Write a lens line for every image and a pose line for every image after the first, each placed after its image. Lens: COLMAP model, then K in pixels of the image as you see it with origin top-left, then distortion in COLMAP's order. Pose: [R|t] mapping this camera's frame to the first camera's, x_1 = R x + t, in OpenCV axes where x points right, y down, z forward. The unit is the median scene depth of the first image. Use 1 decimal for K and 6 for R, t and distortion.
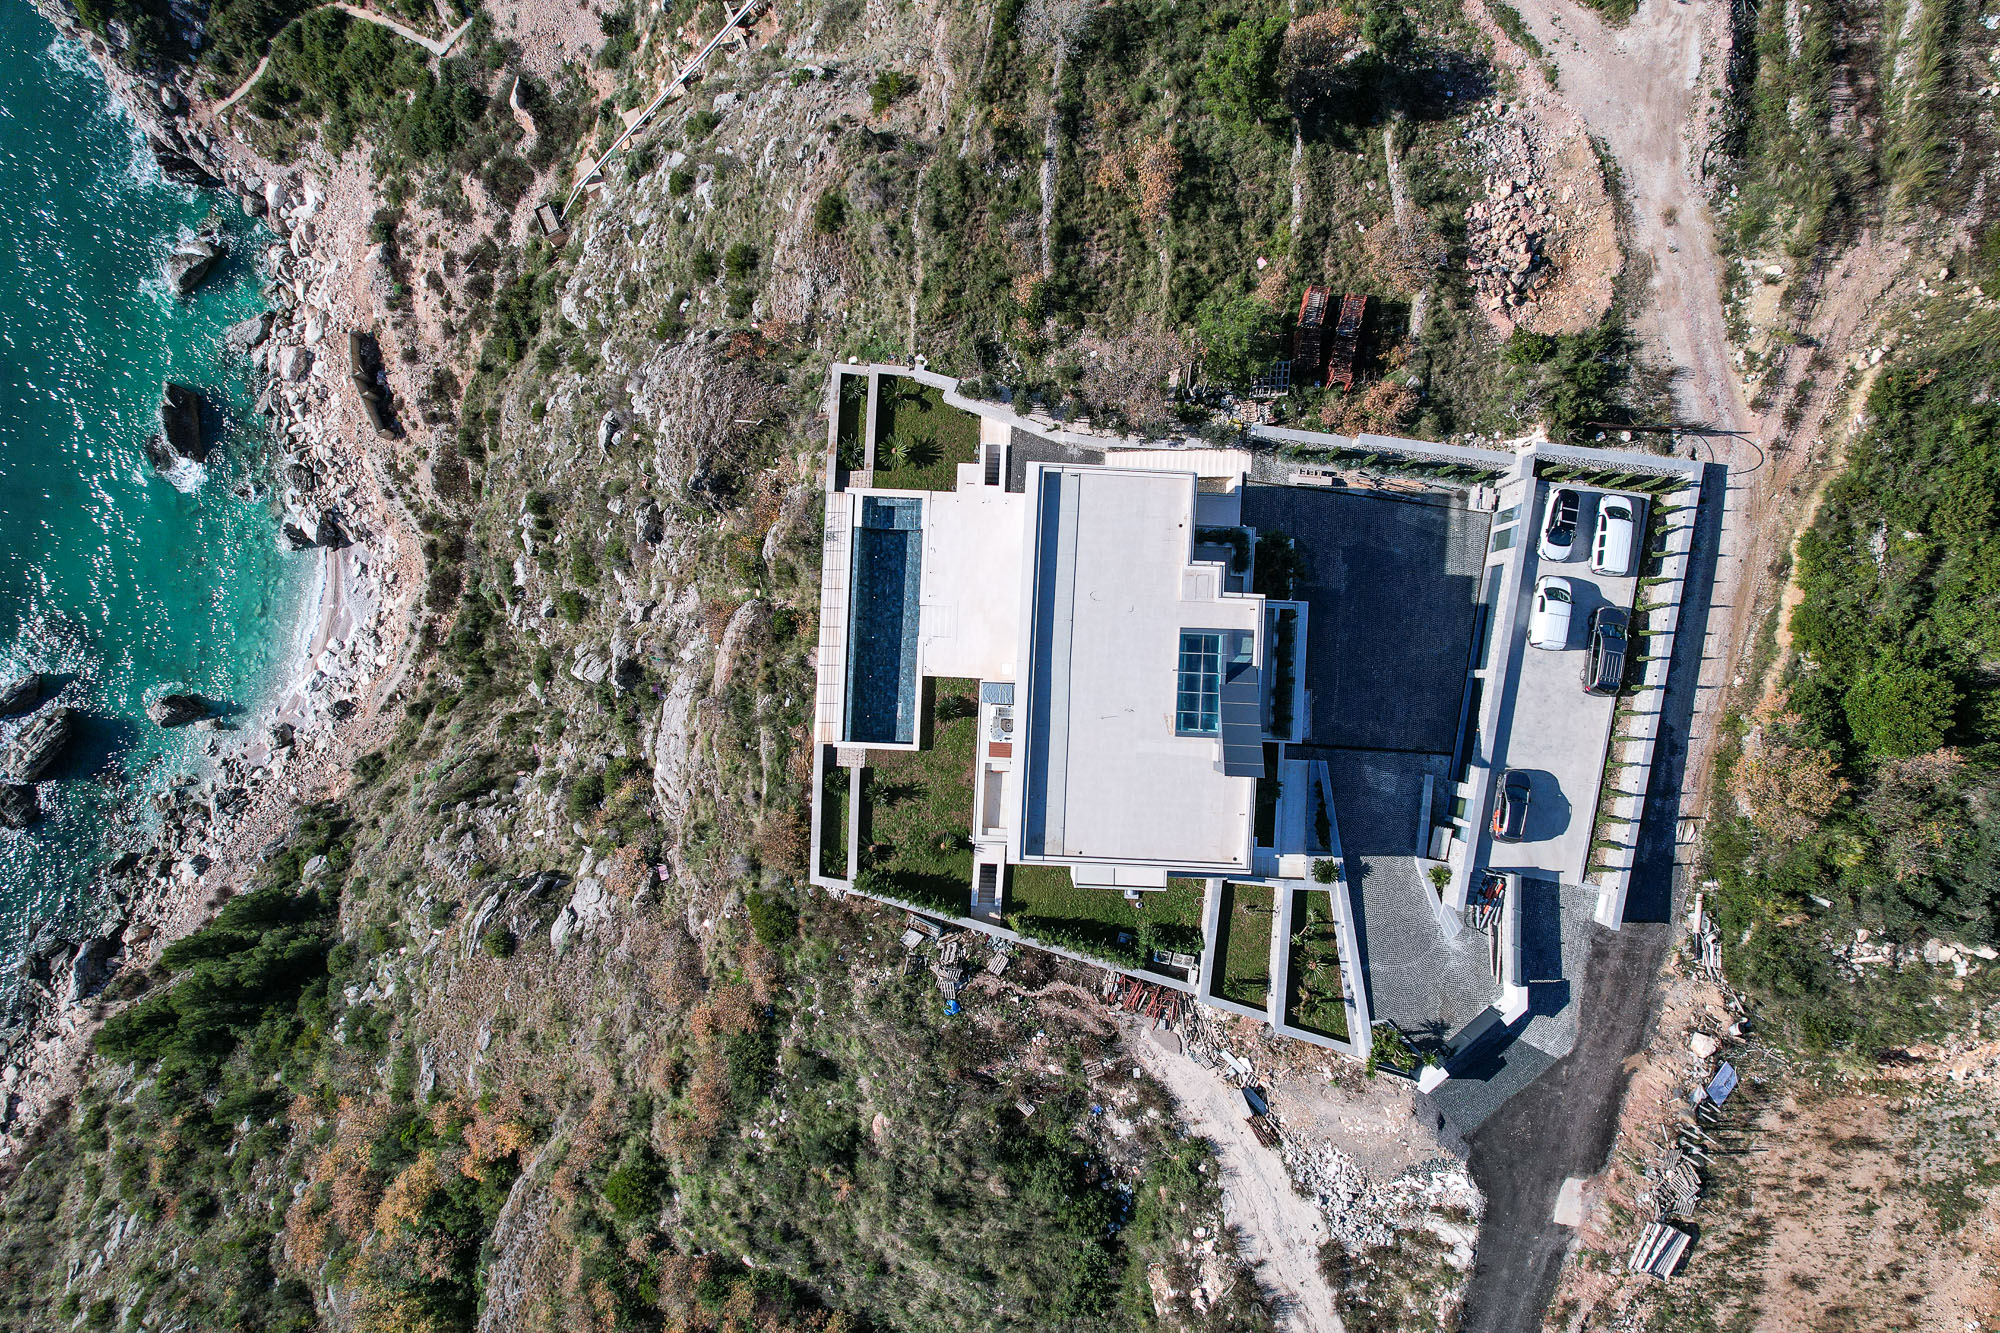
lens RADIAL K [[1281.8, 0, 1005.0], [0, 1281.8, 684.7], [0, 0, 1]] dist [-0.088442, 0.081852]
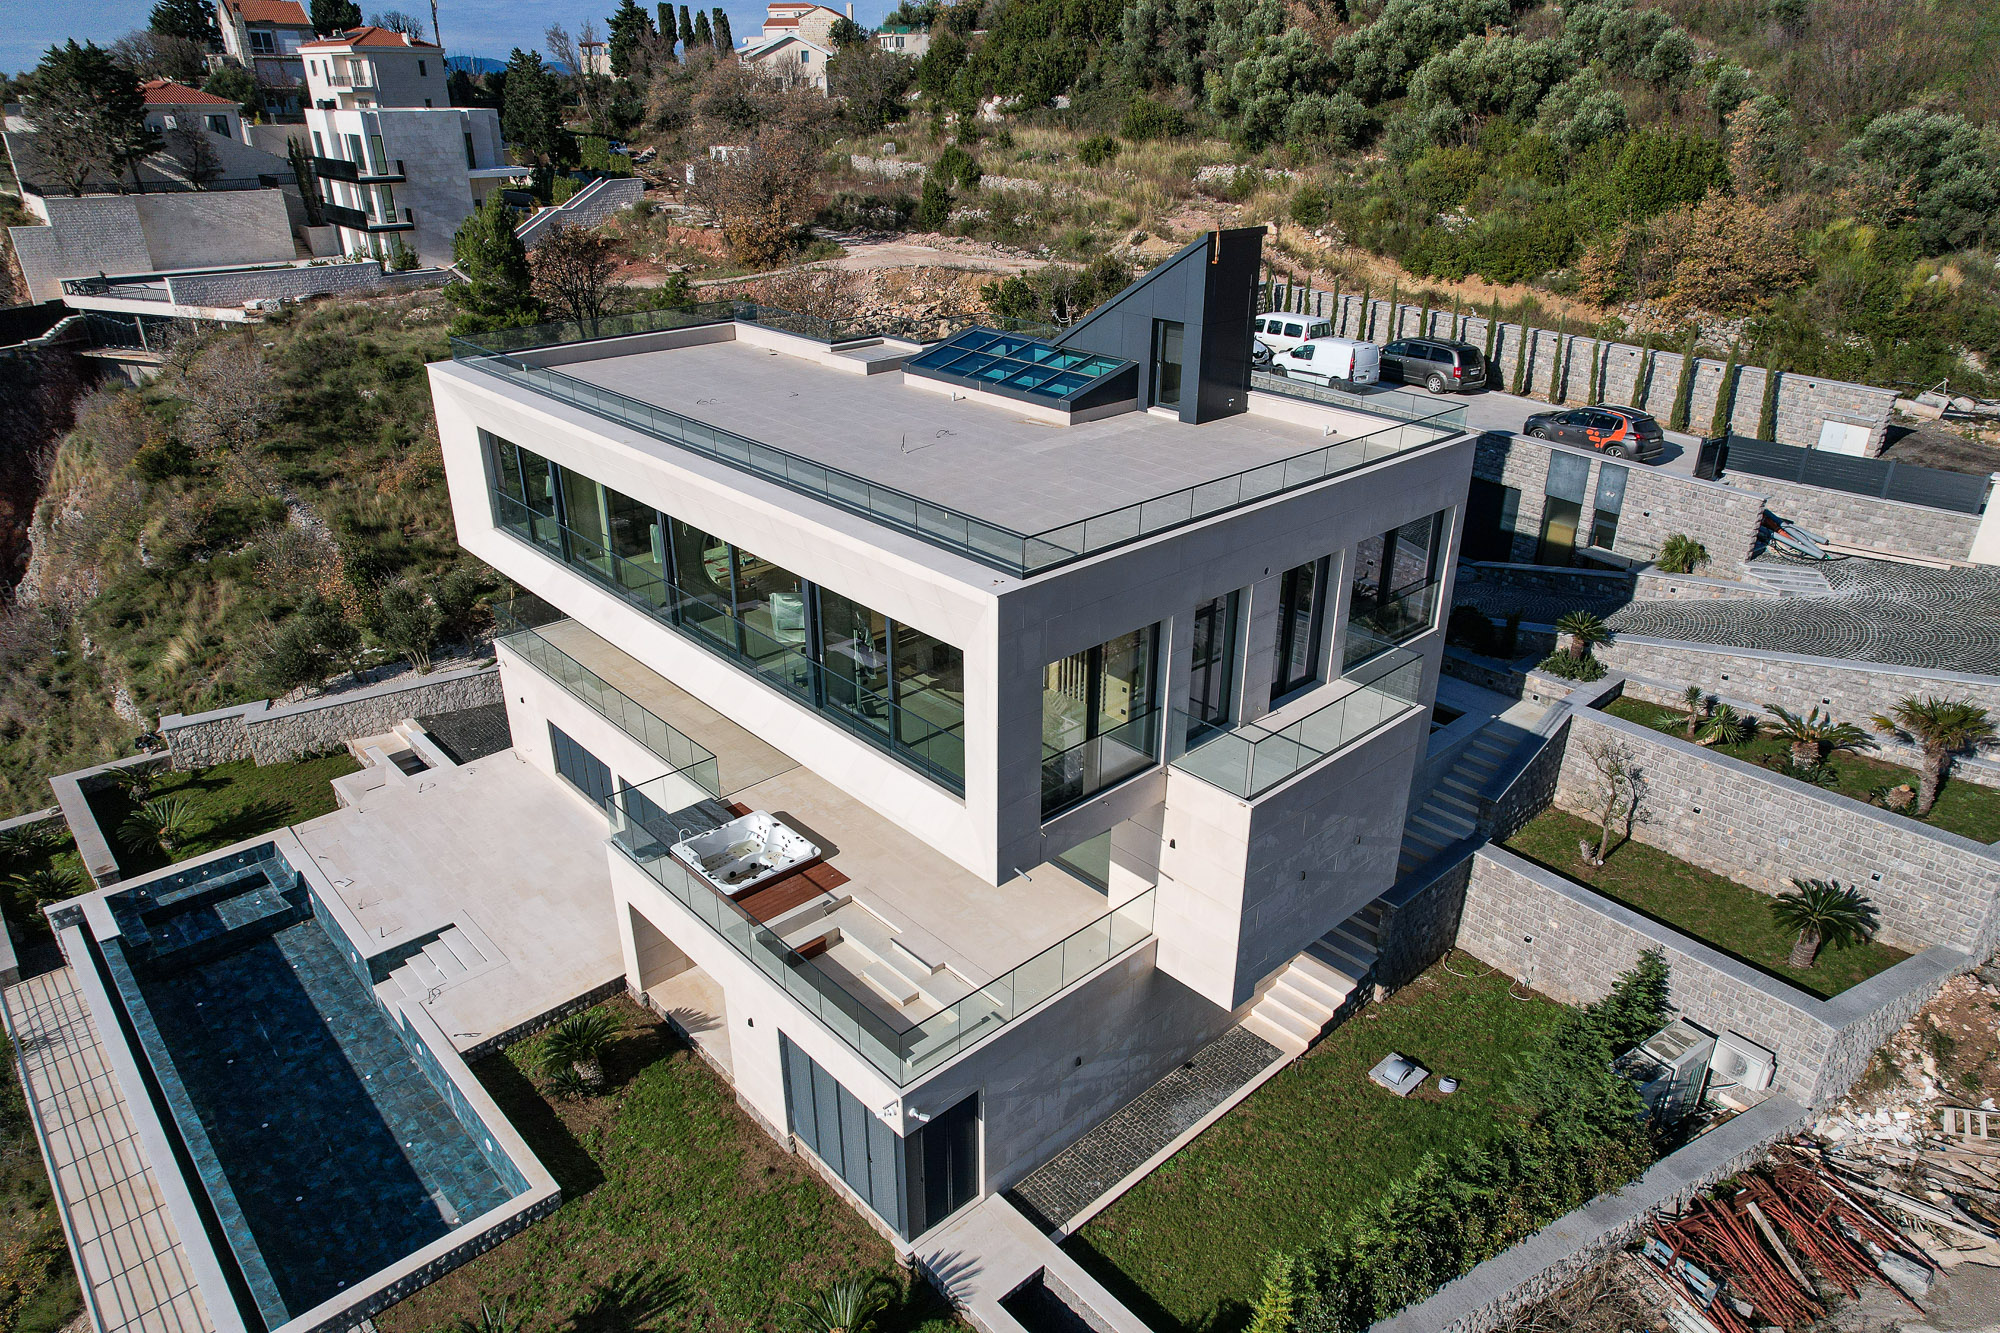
lens RADIAL K [[1281.8, 0, 1005.0], [0, 1281.8, 684.7], [0, 0, 1]] dist [-0.088442, 0.081852]
pose [[0.704927, -0.305597, 0.640068, -0.140847], [0.709260, 0.297014, -0.639323, 0.265495], [0.005266, 0.904651, 0.426121, 0.775003]]
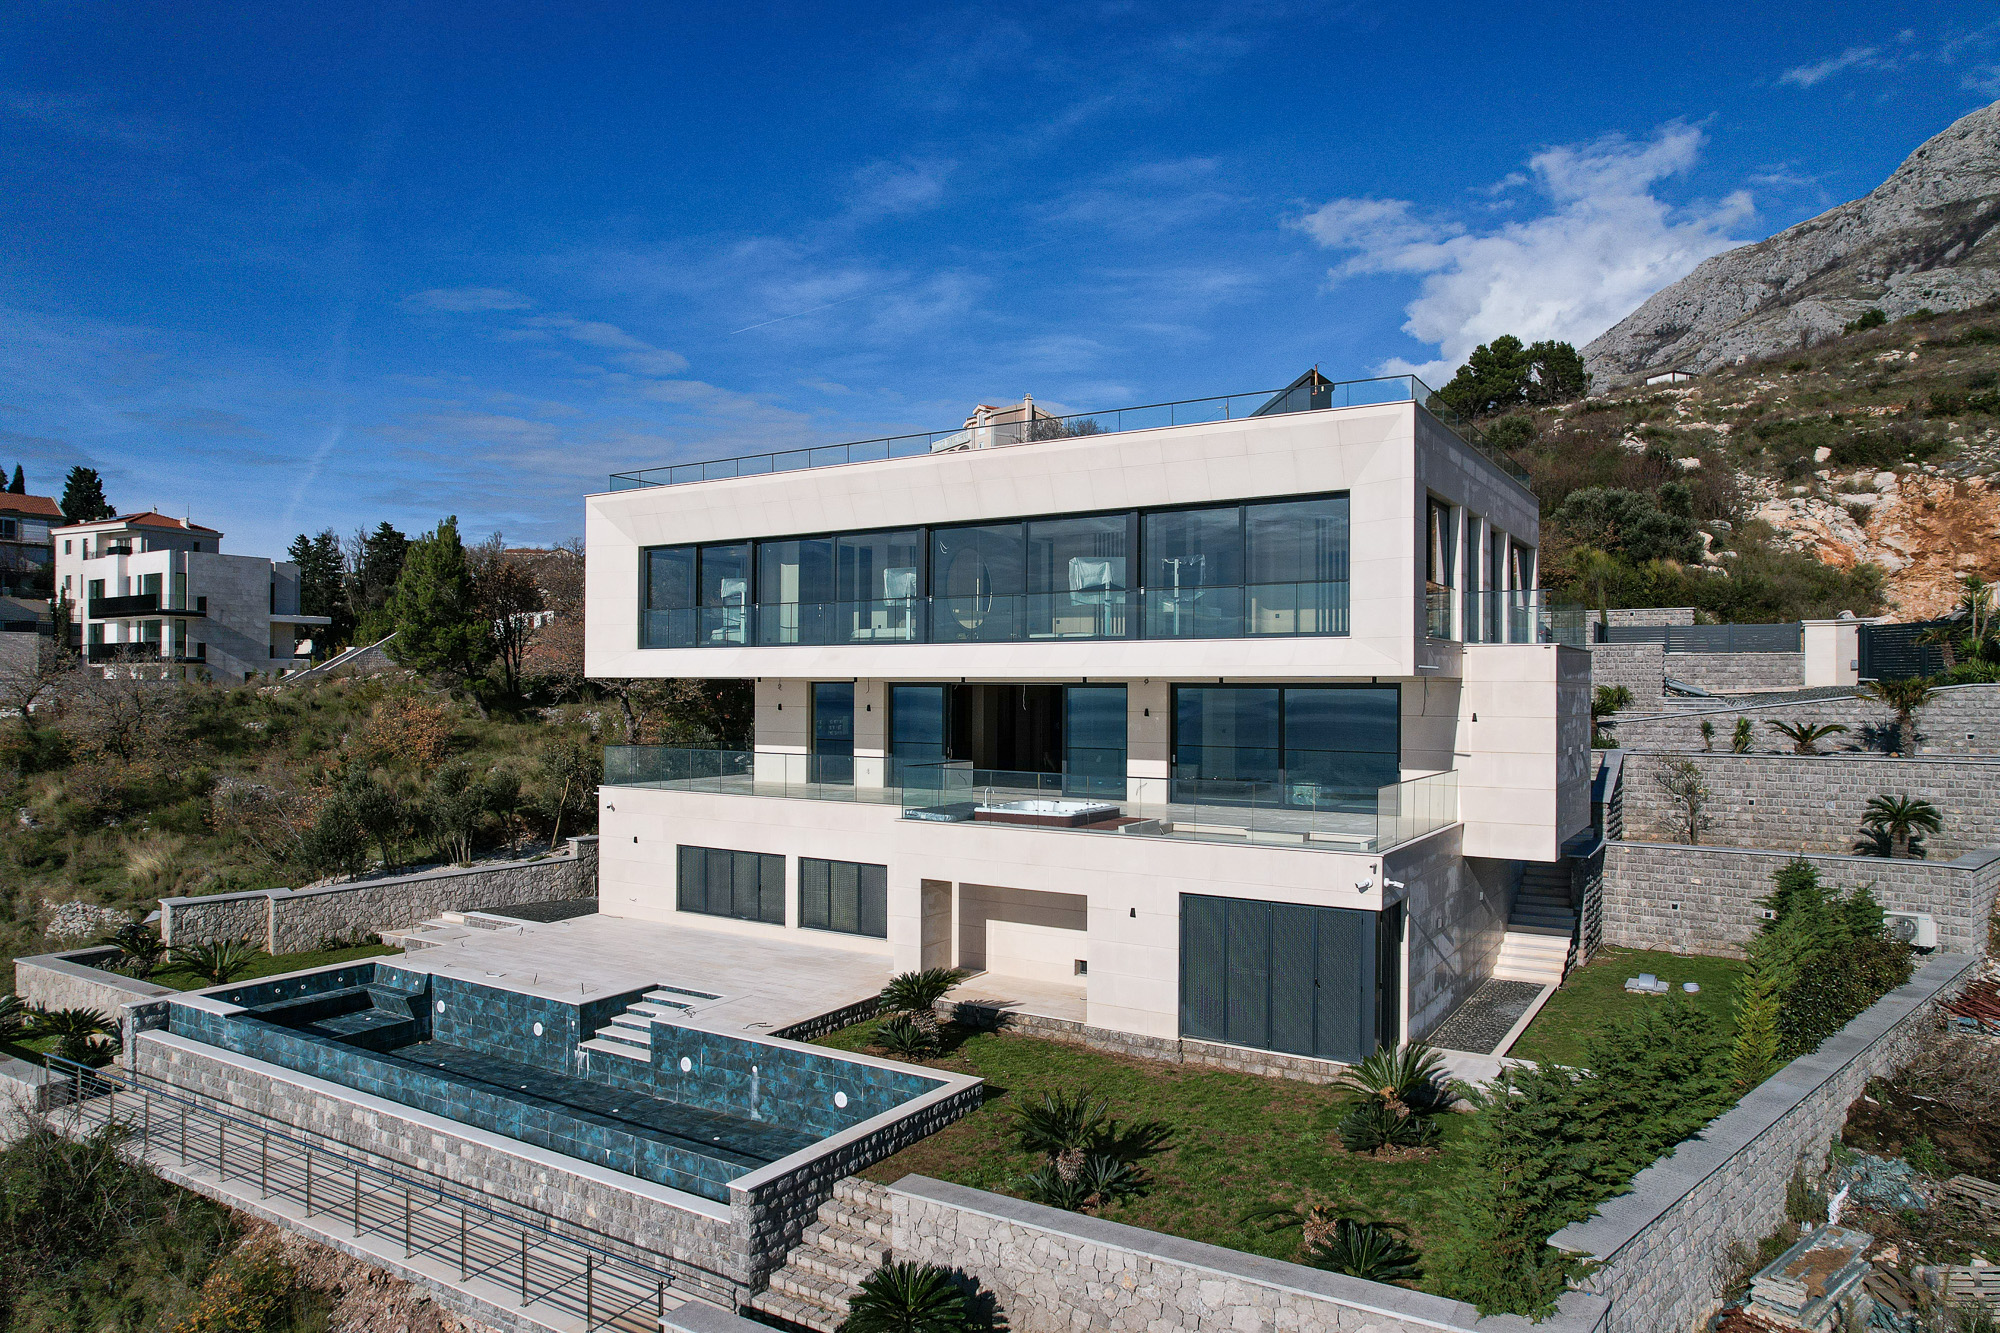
lens RADIAL K [[1281.8, 0, 1005.0], [0, 1281.8, 684.7], [0, 0, 1]] dist [-0.088442, 0.081852]
pose [[0.490886, 0.002308, 0.871221, -0.280663], [0.871214, -0.005990, -0.490867, 0.178919], [0.004086, 0.999979, -0.004951, 0.916034]]
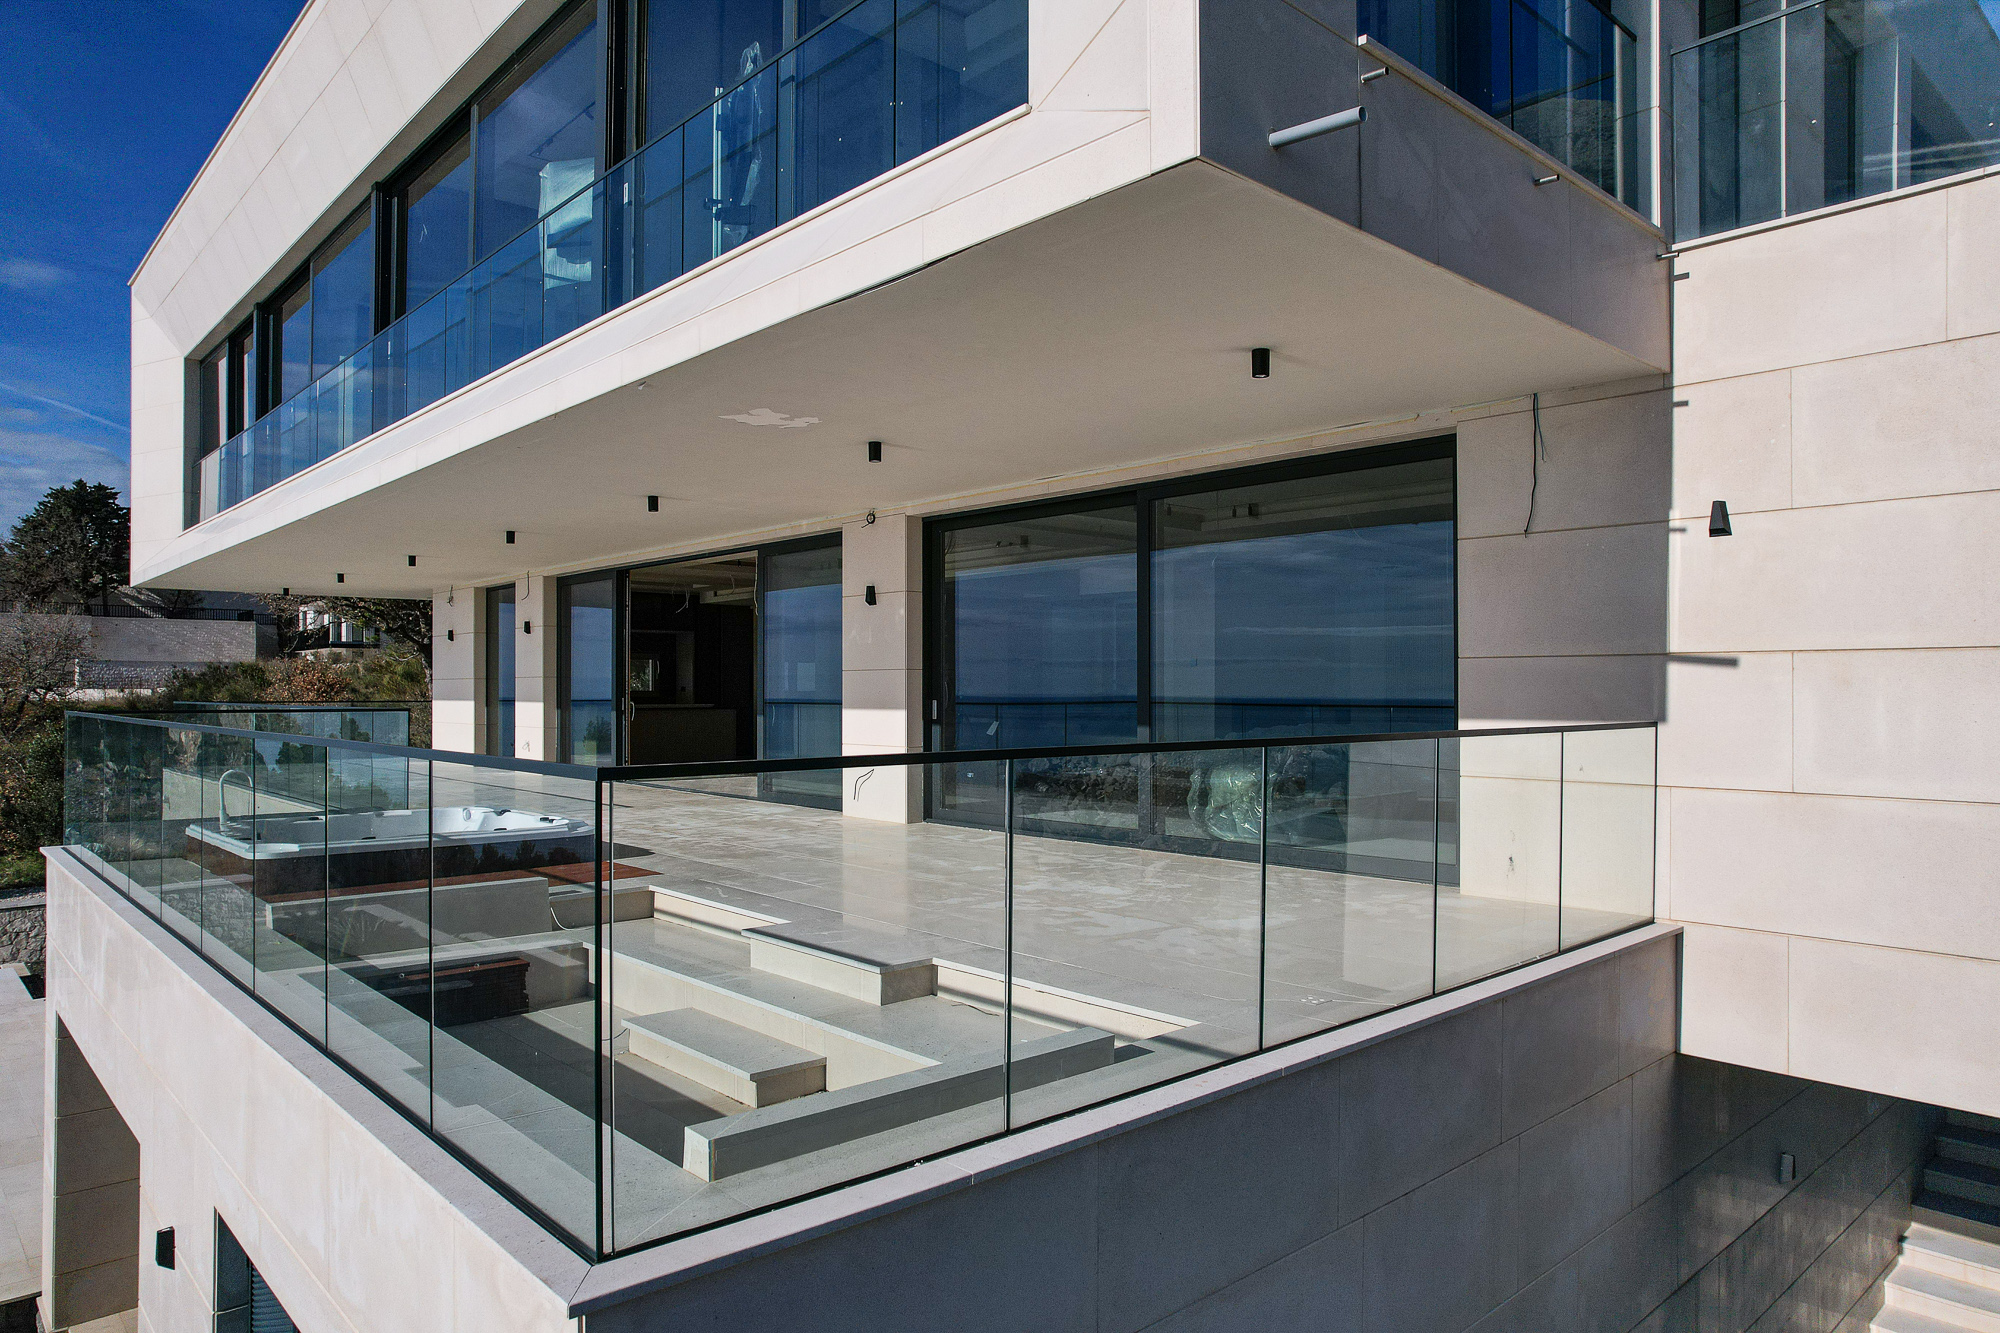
lens RADIAL K [[1281.8, 0, 1005.0], [0, 1281.8, 684.7], [0, 0, 1]] dist [-0.088442, 0.081852]
pose [[0.706409, -0.000236, 0.707804, -0.038355], [0.707751, -0.012023, -0.706360, 0.149772], [0.008677, 0.999928, -0.008326, 0.933754]]
